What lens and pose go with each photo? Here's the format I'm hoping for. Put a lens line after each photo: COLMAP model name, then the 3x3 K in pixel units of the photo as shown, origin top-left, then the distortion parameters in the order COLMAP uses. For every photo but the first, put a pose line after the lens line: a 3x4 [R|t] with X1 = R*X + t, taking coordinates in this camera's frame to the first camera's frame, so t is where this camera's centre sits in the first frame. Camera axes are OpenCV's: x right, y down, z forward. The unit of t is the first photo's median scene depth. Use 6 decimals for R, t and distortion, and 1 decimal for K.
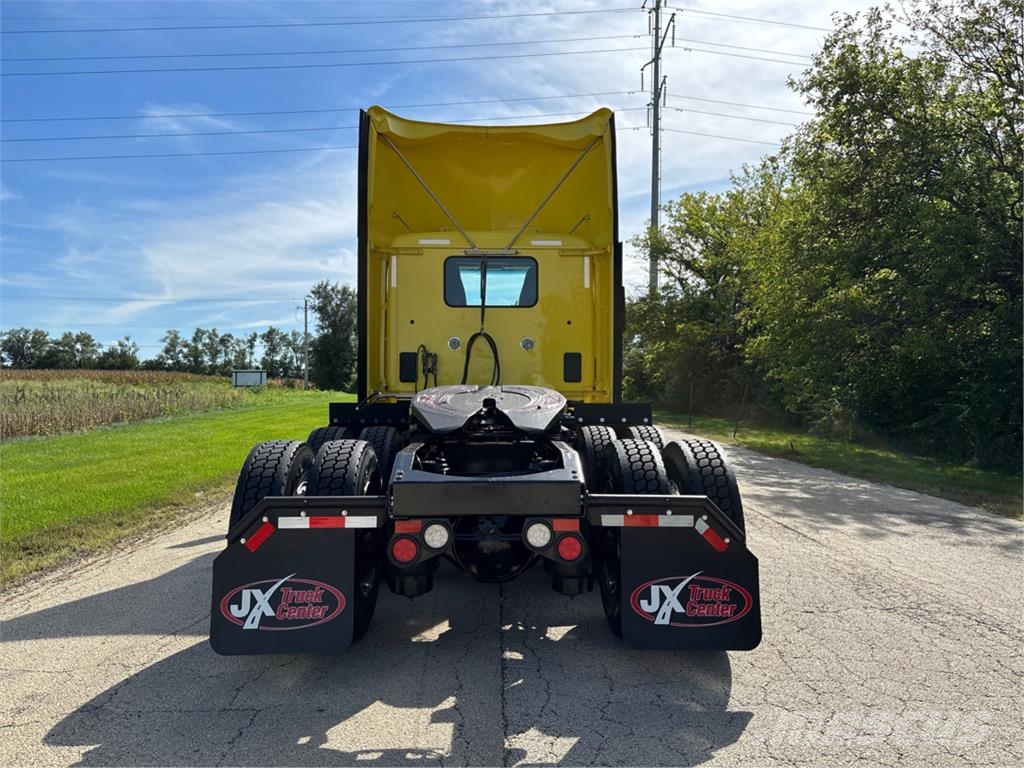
lens RADIAL K [[756.2, 0, 508.3], [0, 756.2, 383.2], [0, 0, 1]] dist [-0.003855, -0.004564]
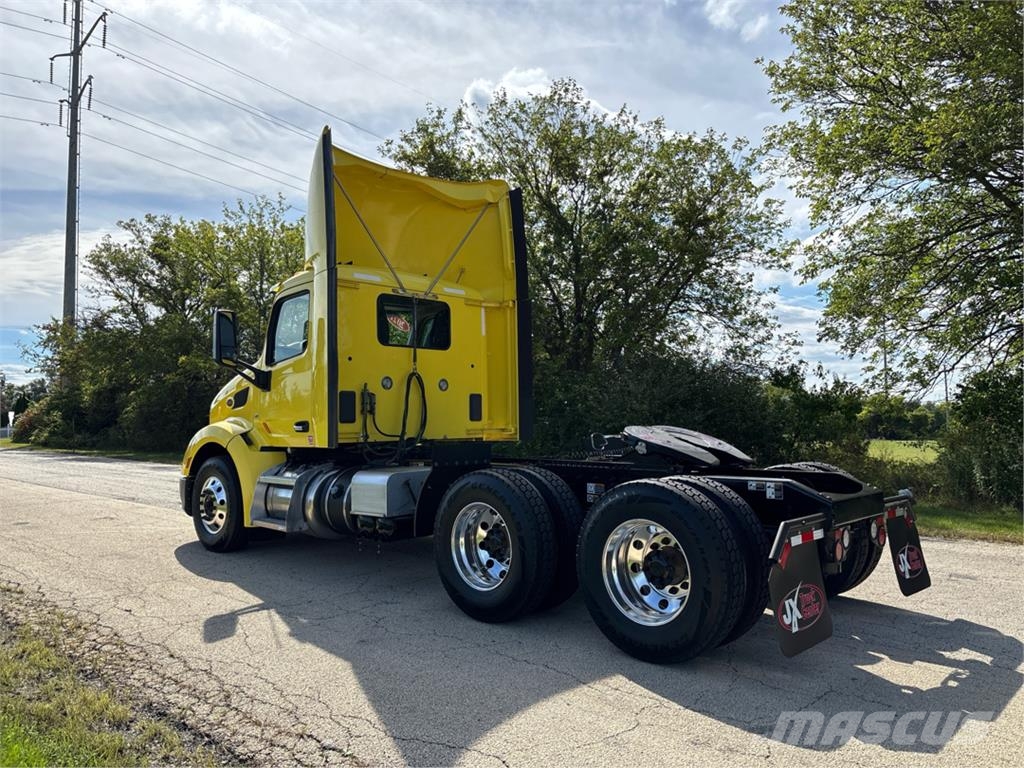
lens RADIAL K [[758.8, 0, 508.5], [0, 758.8, 379.0], [0, 0, 1]] dist [0.010602, -0.002138]
pose [[0.711790, 0.029273, 0.701782, -0.648582], [0.005778, 0.998853, -0.047525, -0.009703], [-0.702368, 0.037883, 0.710805, 0.188157]]
